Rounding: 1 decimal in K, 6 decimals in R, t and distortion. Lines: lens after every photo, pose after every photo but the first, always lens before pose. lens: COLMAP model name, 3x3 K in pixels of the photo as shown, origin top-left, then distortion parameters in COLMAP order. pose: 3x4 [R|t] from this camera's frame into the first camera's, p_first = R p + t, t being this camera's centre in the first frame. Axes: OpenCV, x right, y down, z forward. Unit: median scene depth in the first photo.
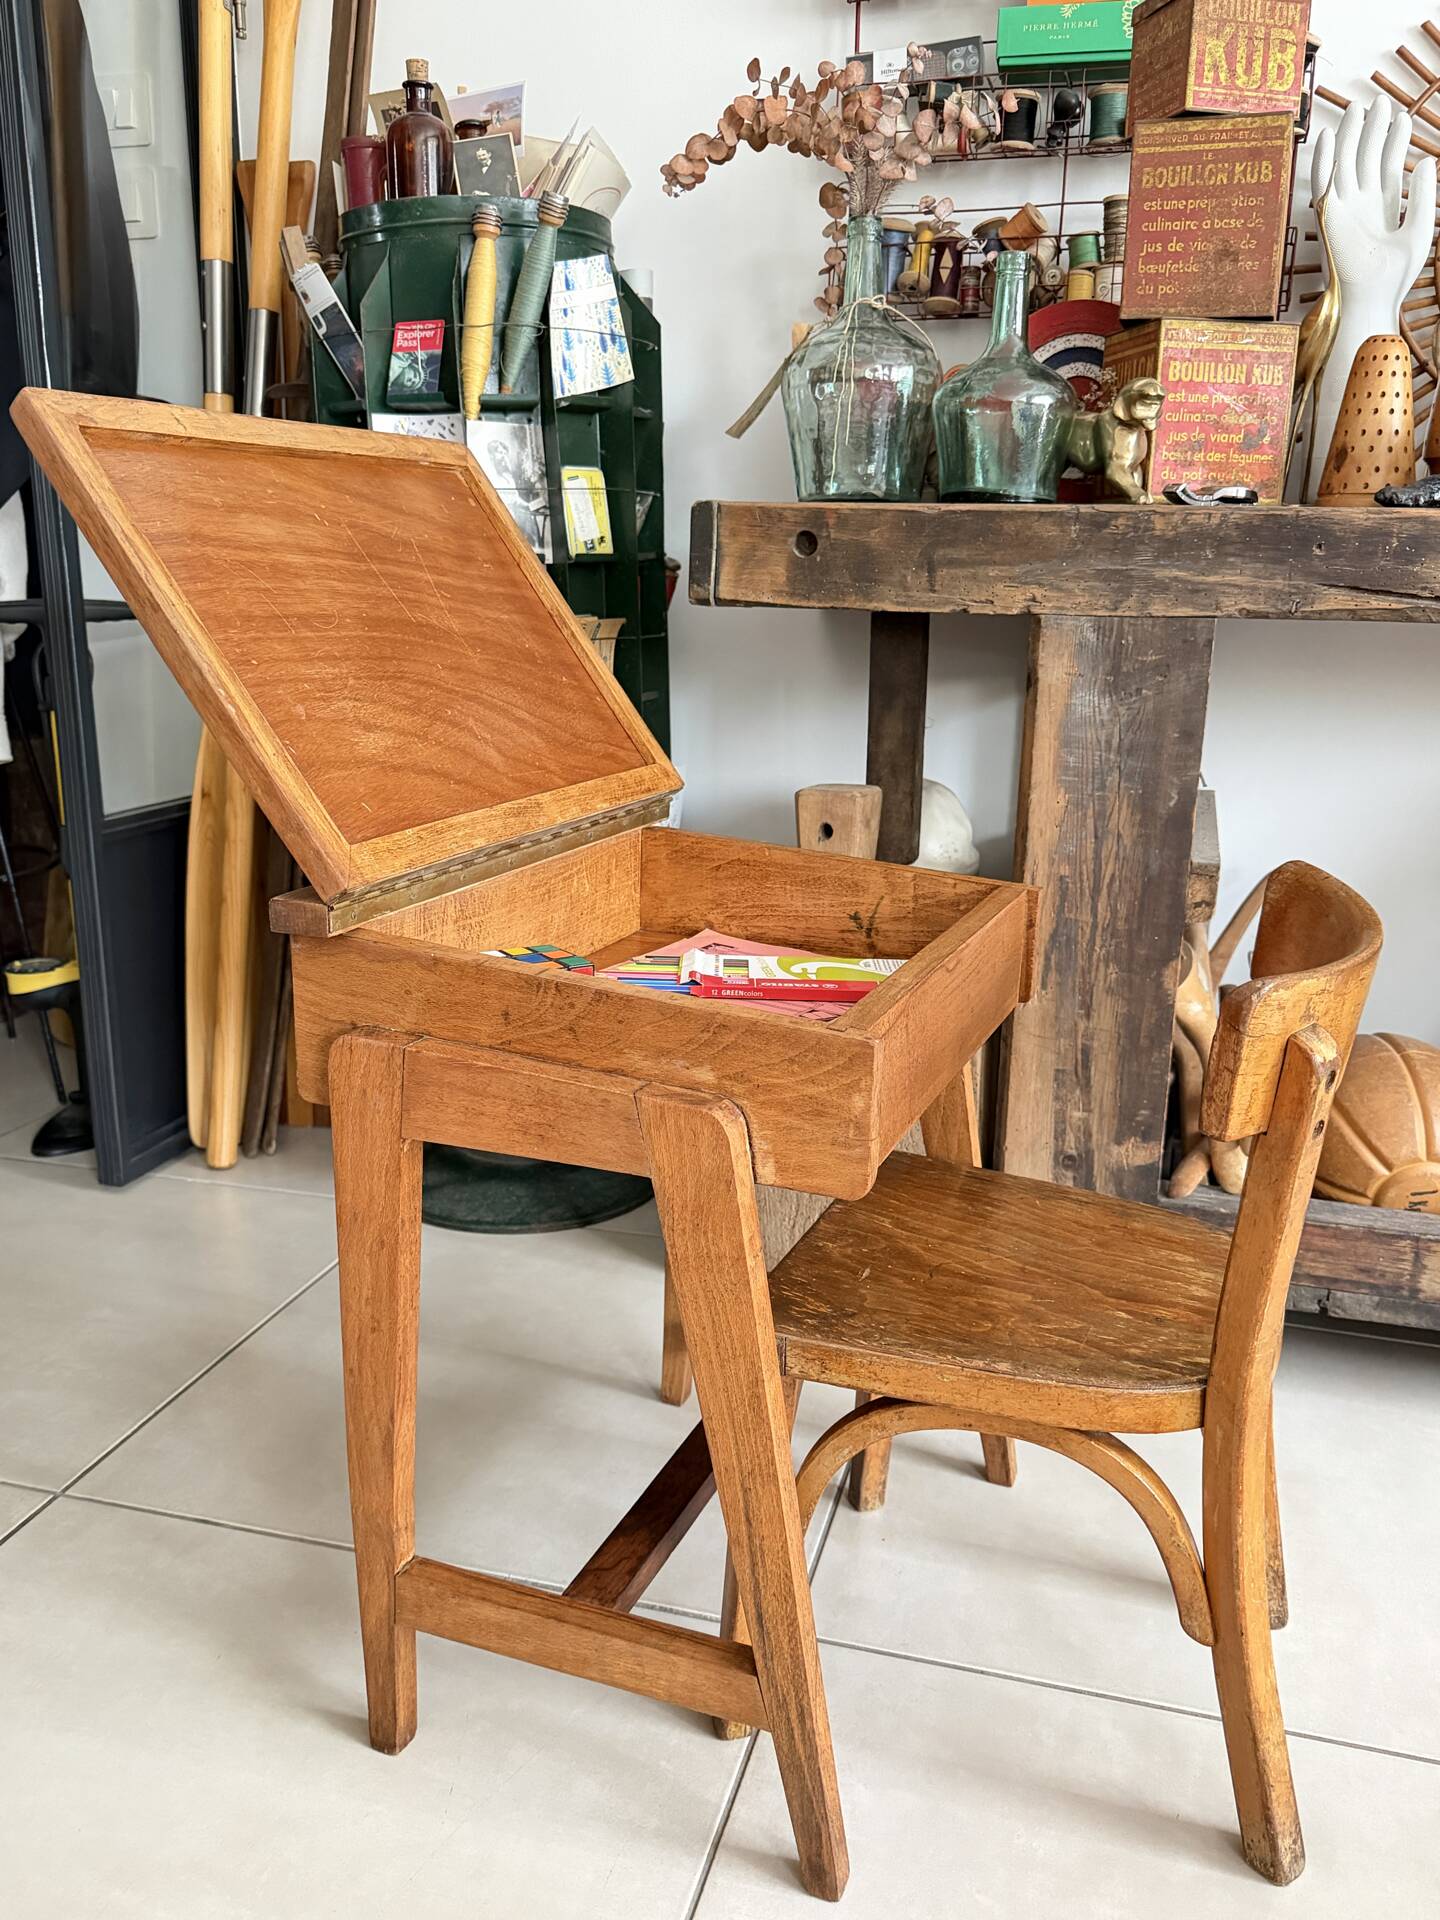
lens RADIAL K [[1554.1, 0, 723.5], [0, 1554.1, 955.3], [0, 0, 1]] dist [0.224186, -0.578014]
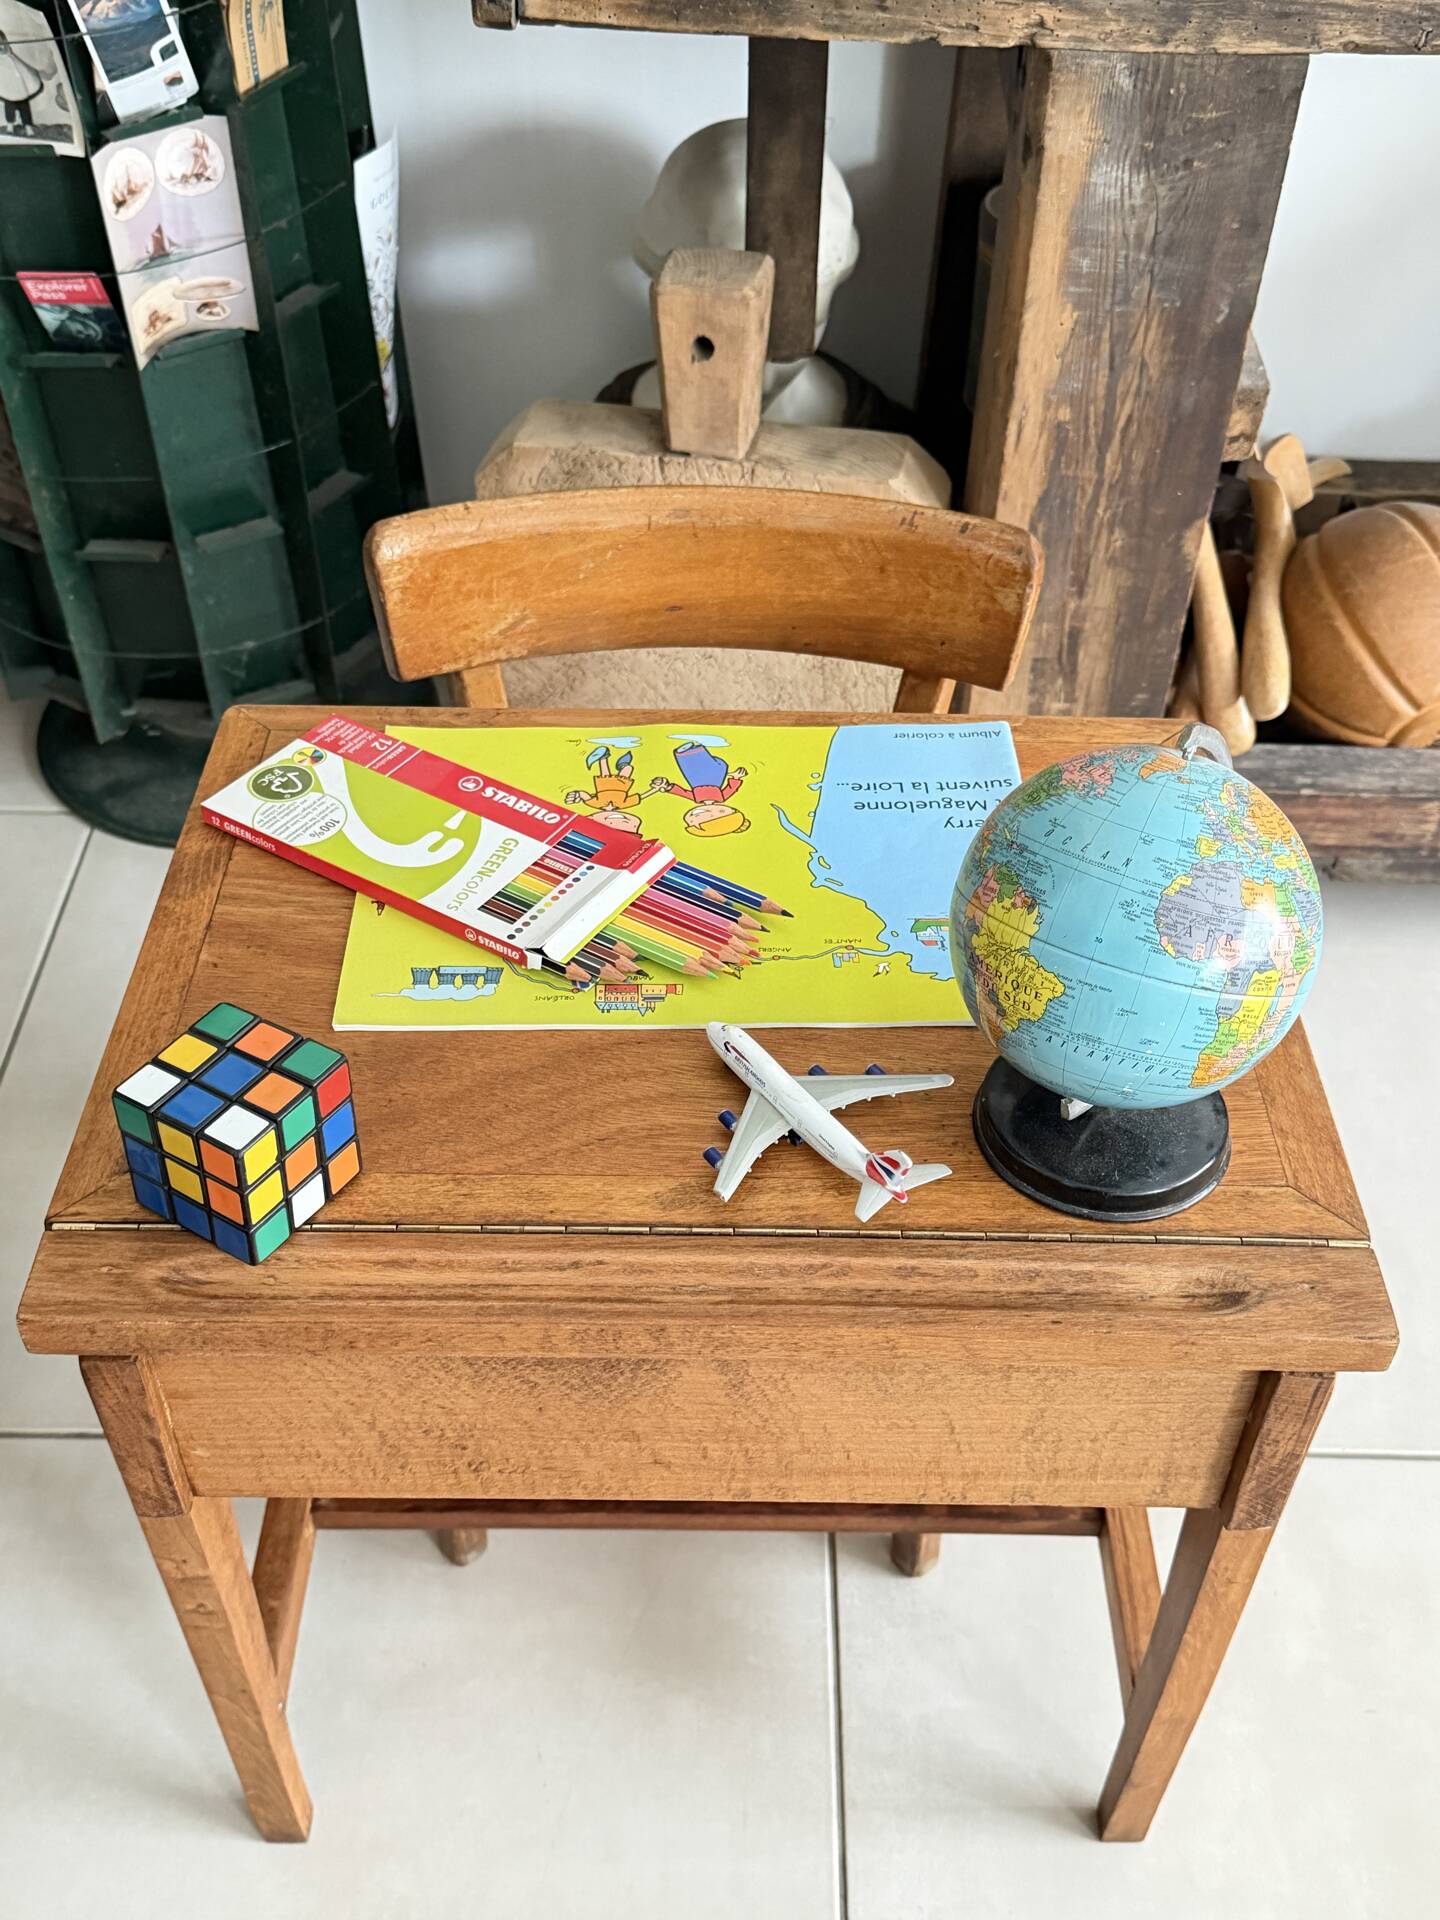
lens RADIAL K [[2029.6, 0, 724.1], [0, 2029.6, 966.5], [0, 0, 1]] dist [0.013163, -0.038539]
pose [[0.966181, -0.183292, 0.181378, -0.141607], [0.064551, 0.852909, 0.518053, -0.326020], [-0.249654, -0.488825, 0.835897, 0.157807]]
